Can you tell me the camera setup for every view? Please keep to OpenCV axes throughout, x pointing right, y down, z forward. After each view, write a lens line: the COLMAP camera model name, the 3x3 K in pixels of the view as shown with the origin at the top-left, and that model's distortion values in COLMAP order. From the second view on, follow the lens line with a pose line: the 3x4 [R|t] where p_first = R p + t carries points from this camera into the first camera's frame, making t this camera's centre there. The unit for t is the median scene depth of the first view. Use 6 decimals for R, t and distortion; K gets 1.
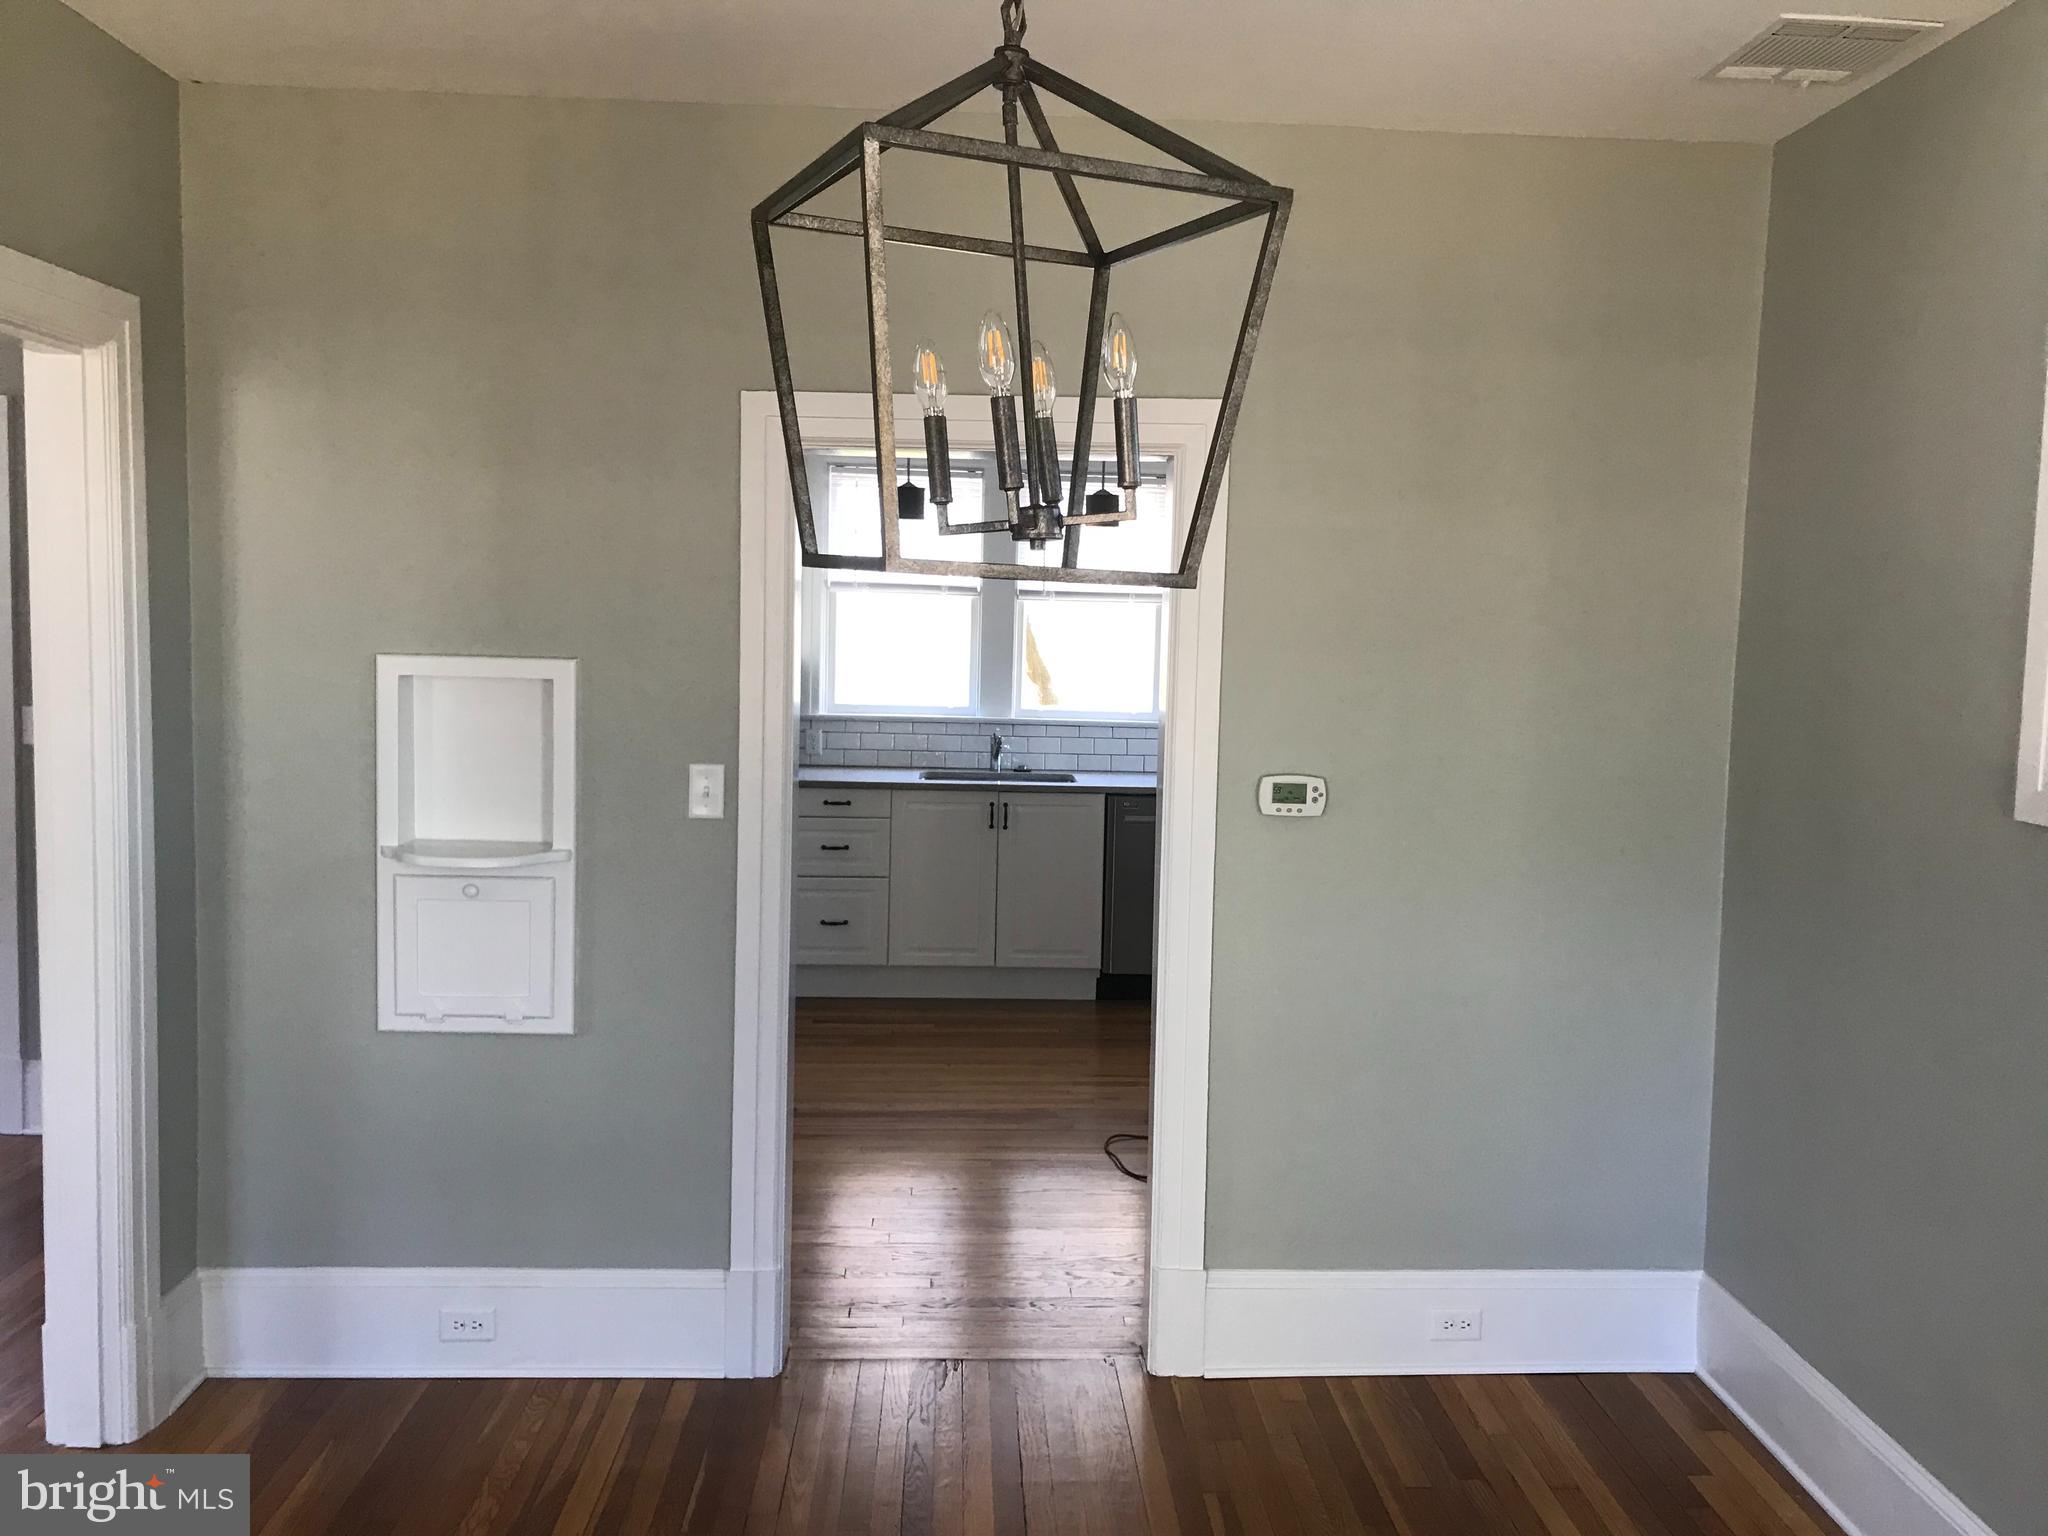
lens RADIAL K [[1710.6, 0, 1026.0], [0, 1710.6, 765.9], [0, 0, 1]] dist [0.015341, 0.000544]
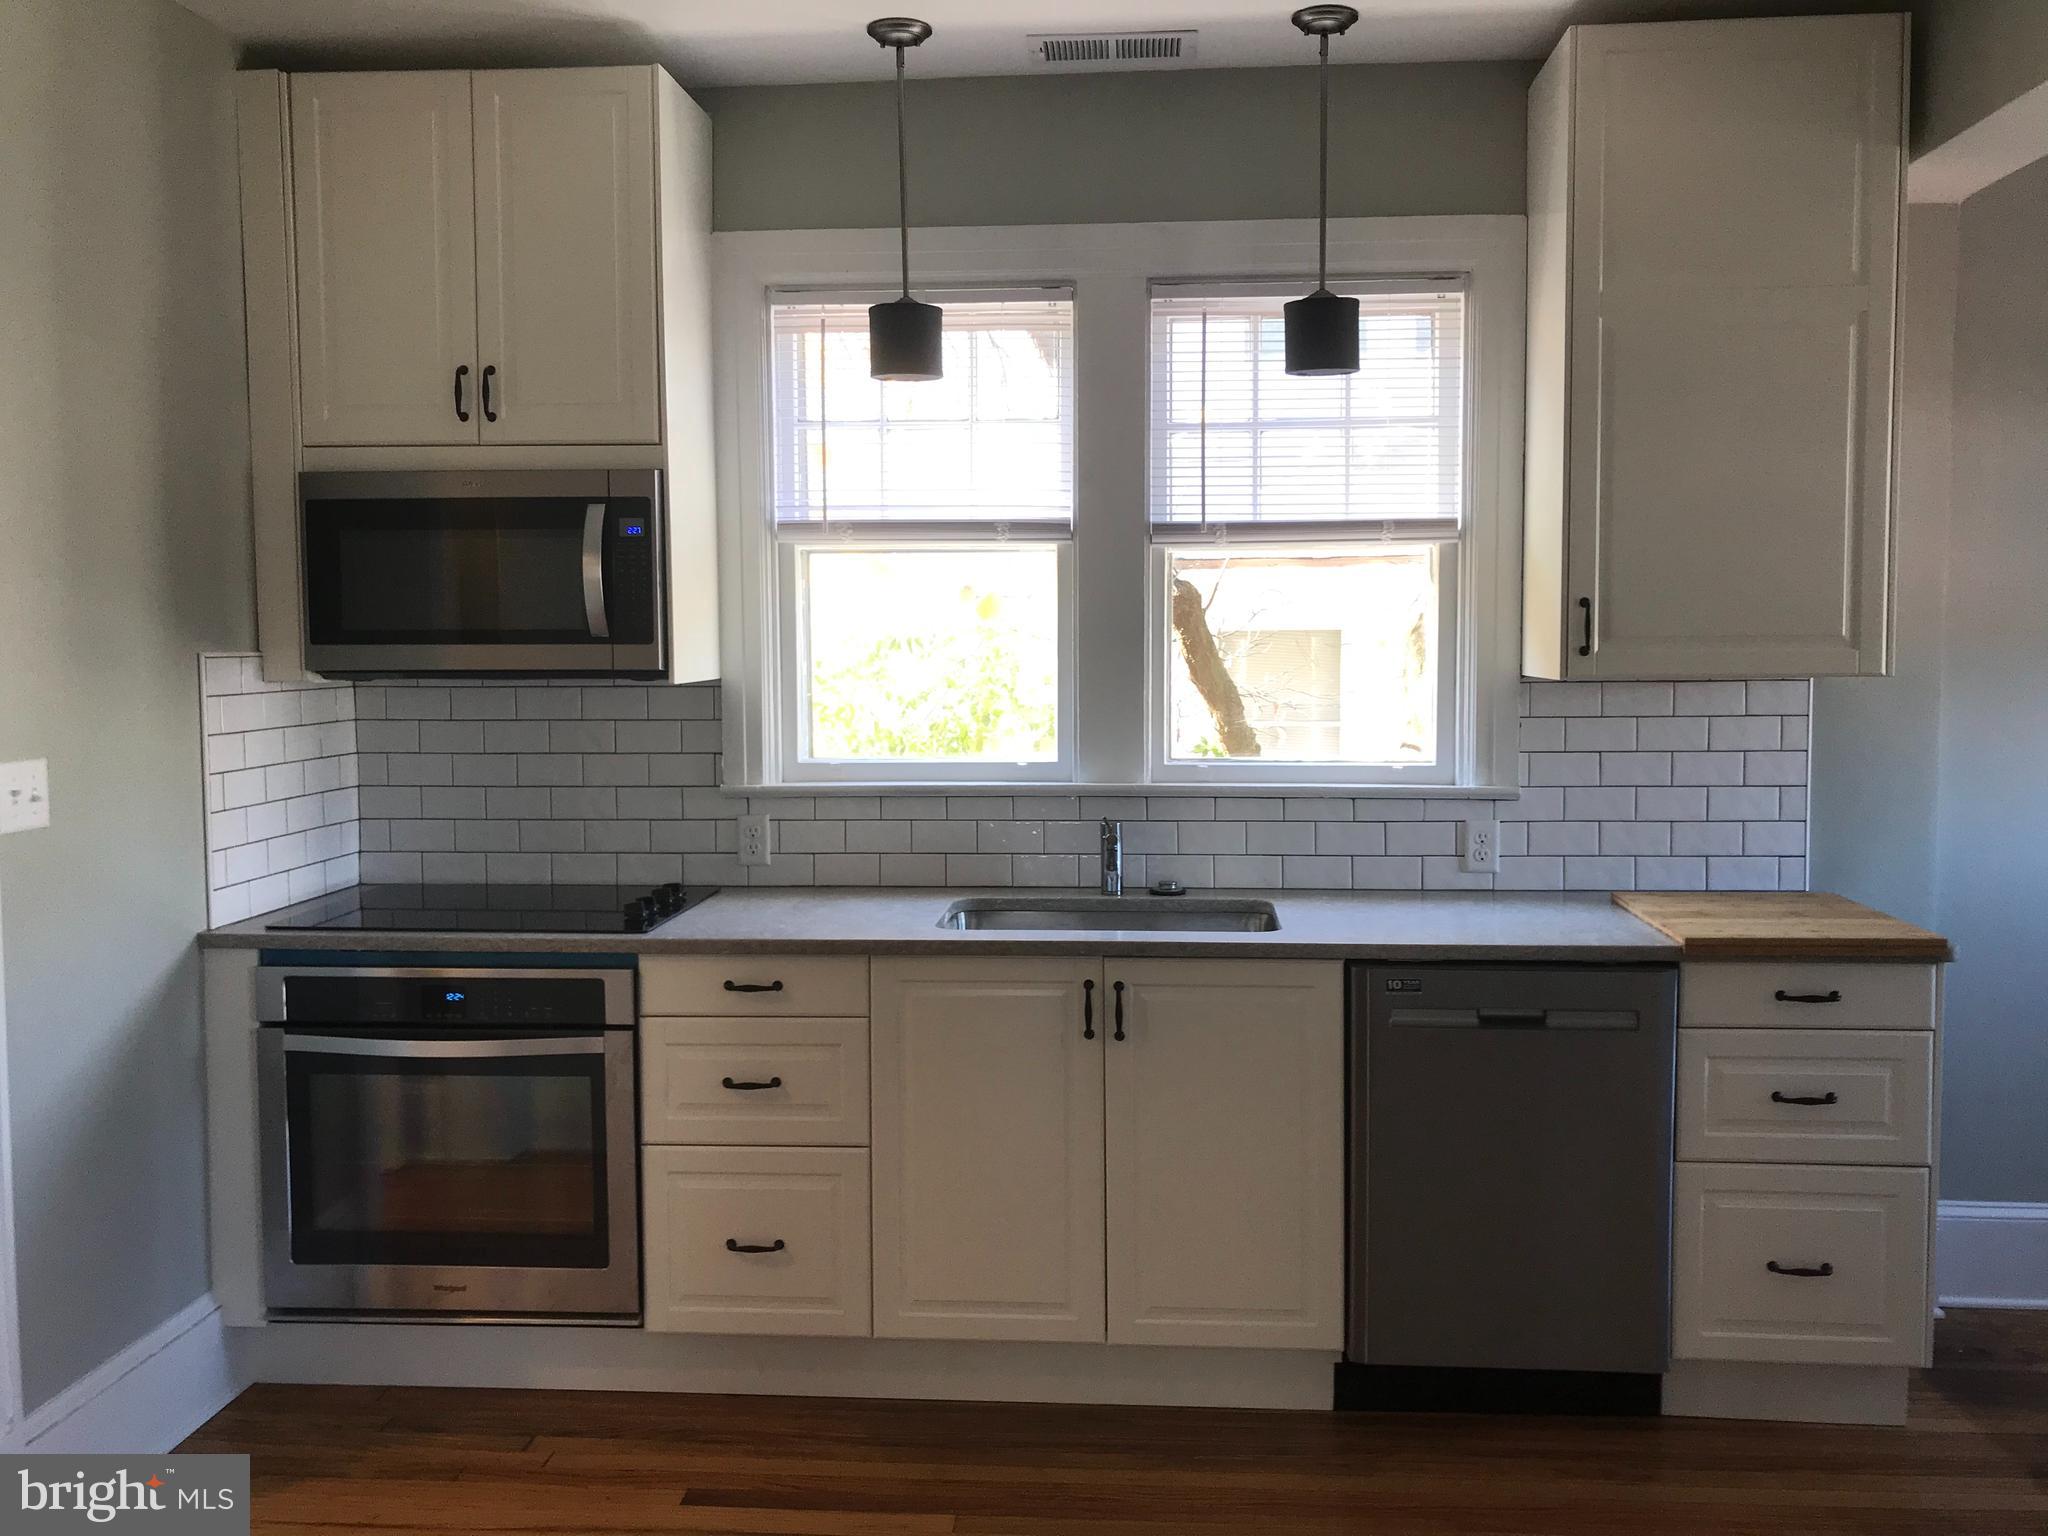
lens RADIAL K [[1710.6, 0, 1031.9], [0, 1710.6, 769.4], [0, 0, 1]] dist [0.015341, 0.000544]
pose [[0.991266, -0.025480, -0.129391, 0.023465], [0.024622, 0.999663, -0.008225, -0.029045], [0.129557, 0.004967, 0.991560, 0.514400]]
